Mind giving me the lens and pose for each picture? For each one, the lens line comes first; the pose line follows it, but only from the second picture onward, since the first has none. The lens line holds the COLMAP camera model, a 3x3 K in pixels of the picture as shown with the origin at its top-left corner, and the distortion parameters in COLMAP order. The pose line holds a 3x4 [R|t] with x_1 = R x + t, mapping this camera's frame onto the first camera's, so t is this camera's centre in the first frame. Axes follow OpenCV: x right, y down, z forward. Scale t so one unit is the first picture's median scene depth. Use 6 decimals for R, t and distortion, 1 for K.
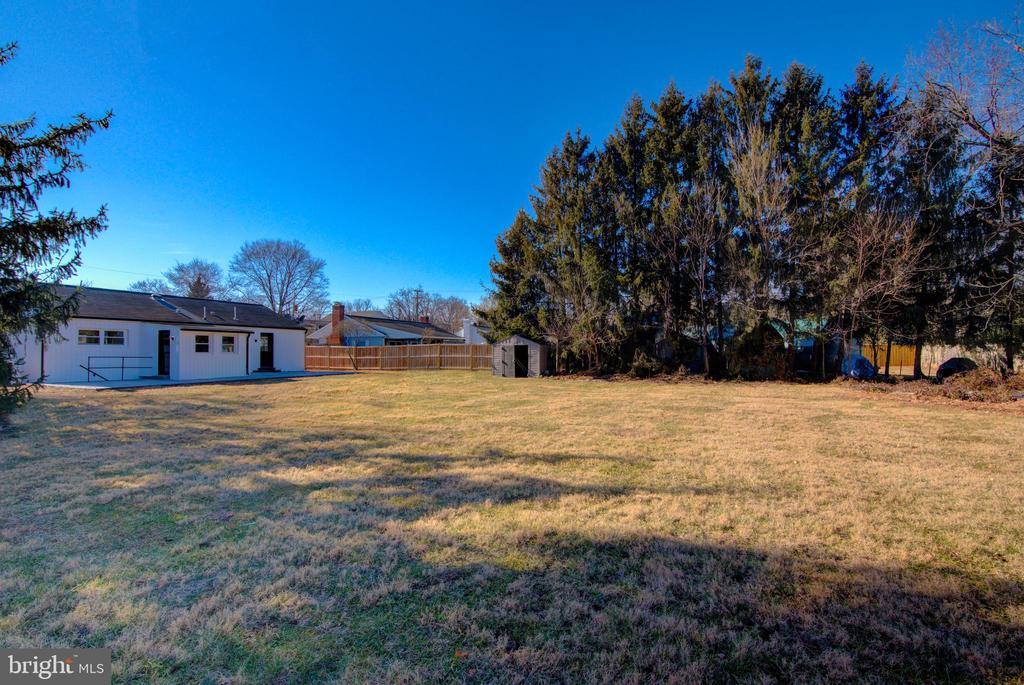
lens RADIAL K [[466.2, 0, 512.3], [0, 466.2, 346.8], [0, 0, 1]] dist [-0.017695, 0.000270]
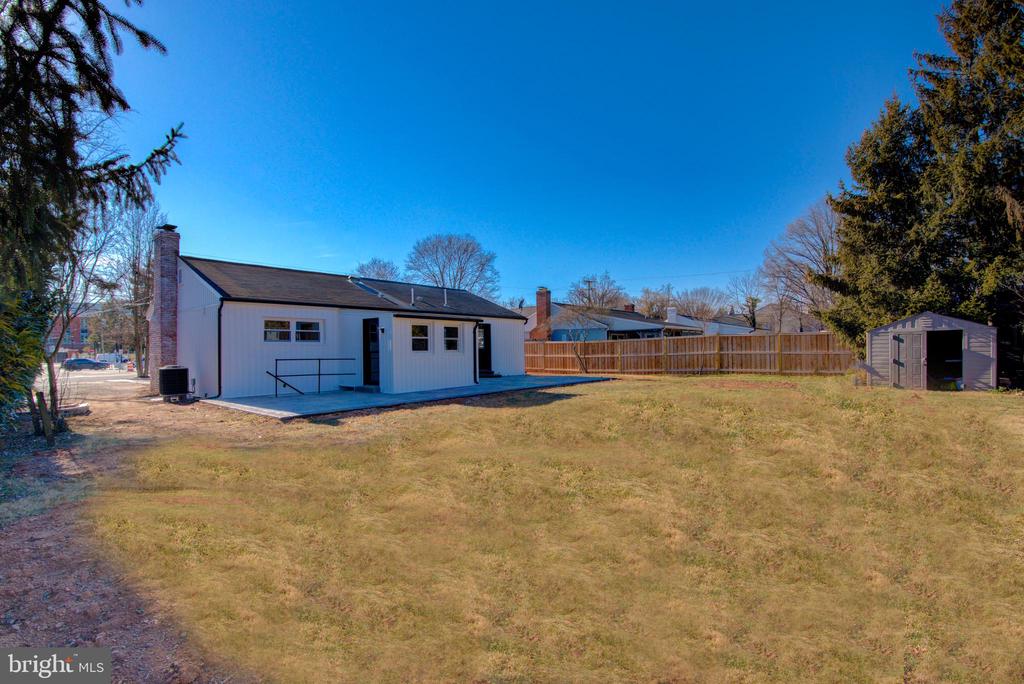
lens RADIAL K [[466.2, 0, 512.3], [0, 466.2, 346.3], [0, 0, 1]] dist [-0.017695, 0.000270]
pose [[0.955139, -0.015154, -0.295770, -0.299938], [0.016379, 0.999864, 0.001665, 0.005606], [0.295705, -0.006435, 0.955258, 0.347740]]
